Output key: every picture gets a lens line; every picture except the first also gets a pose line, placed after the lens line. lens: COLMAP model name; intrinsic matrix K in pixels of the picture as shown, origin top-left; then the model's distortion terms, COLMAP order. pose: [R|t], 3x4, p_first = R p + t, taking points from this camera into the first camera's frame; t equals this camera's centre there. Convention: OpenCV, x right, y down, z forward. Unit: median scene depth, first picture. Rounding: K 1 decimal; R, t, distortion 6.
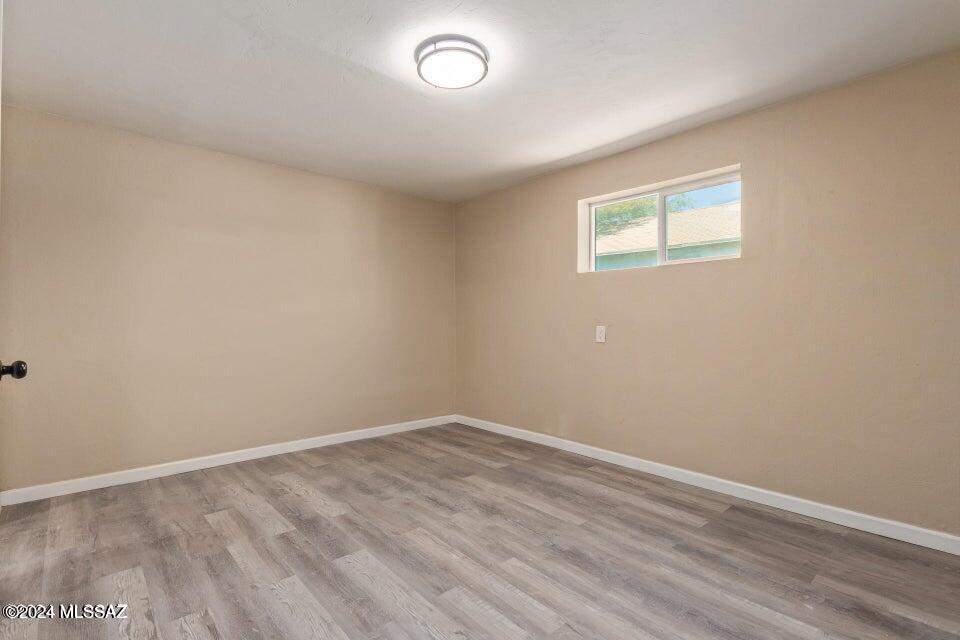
lens RADIAL K [[455.4, 0, 483.8], [0, 455.4, 318.3], [0, 0, 1]] dist [0.004017, -0.000941]
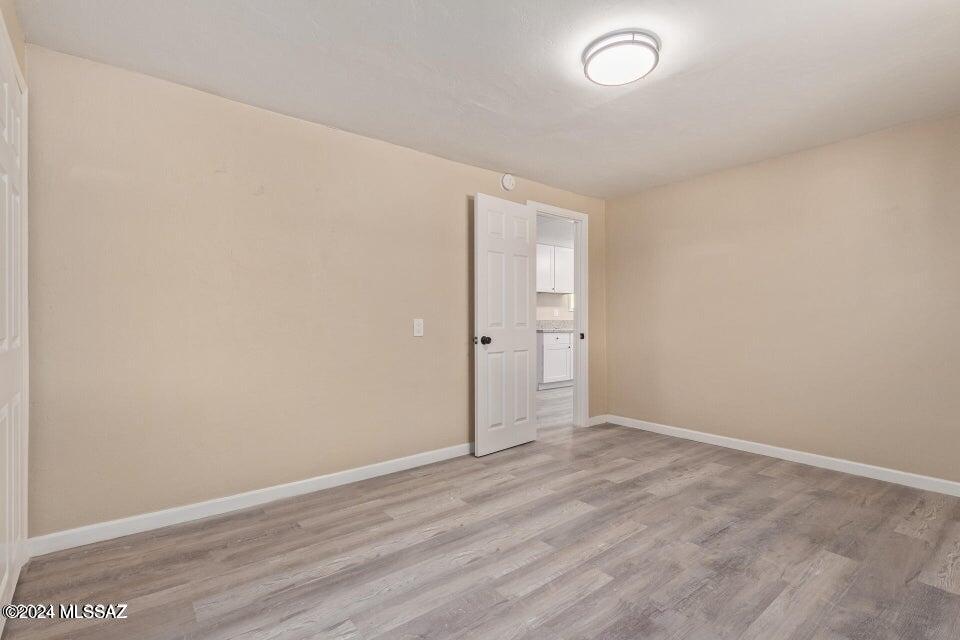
lens RADIAL K [[451.7, 0, 480.0], [0, 451.7, 320.0], [0, 0, 1]] dist [0.002313, -0.001140]
pose [[-0.066313, -0.000454, -0.997799, 0.768324], [0.008057, 0.999967, -0.000991, 0.004167], [0.997766, -0.008105, -0.066307, 0.619513]]
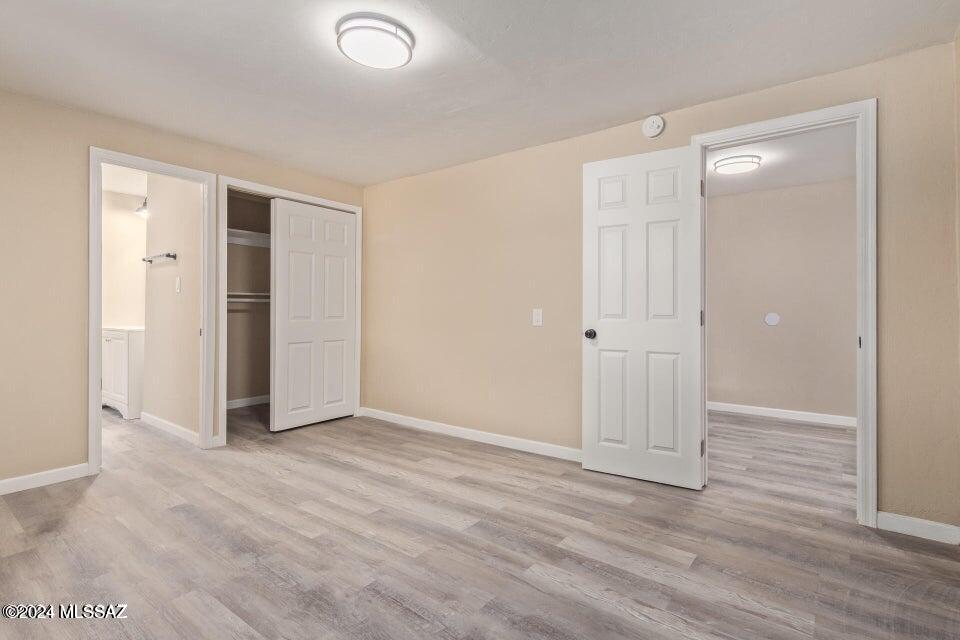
lens RADIAL K [[462.0, 0, 485.1], [0, 462.0, 307.1], [0, 0, 1]] dist [0.004135, -0.000060]
pose [[-0.982385, -0.005376, -0.186788, -0.094538], [-0.002827, 0.999899, -0.013912, 0.012420], [0.186844, -0.013139, -0.982302, 1.637991]]
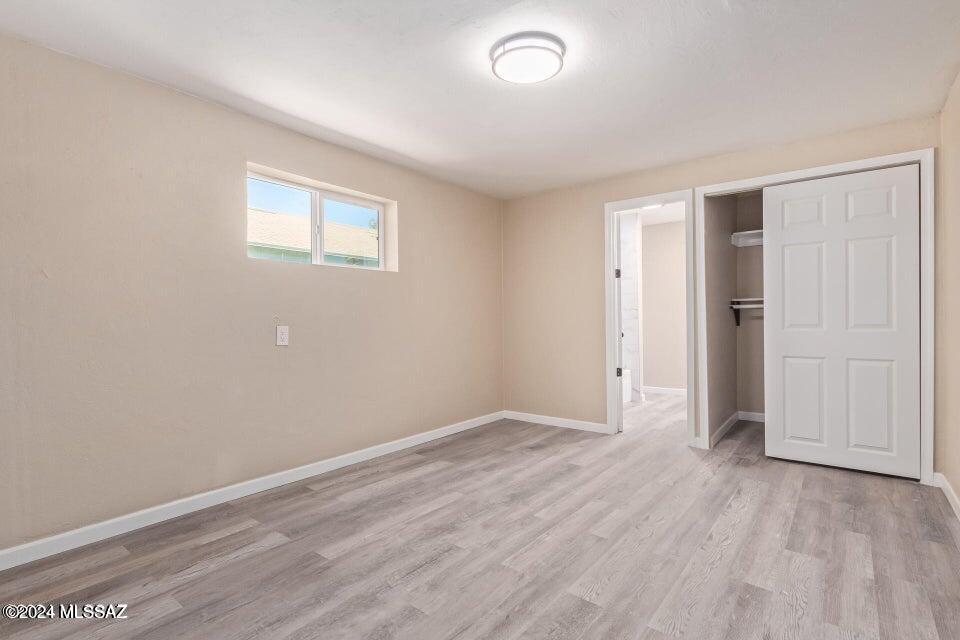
lens RADIAL K [[455.4, 0, 483.8], [0, 455.4, 318.3], [0, 0, 1]] dist [0.004017, -0.000941]
pose [[-0.165193, -0.000187, 0.986261, -0.851319], [0.003104, 0.999995, 0.000709, 0.004351], [-0.986256, 0.003179, -0.165192, 1.030995]]
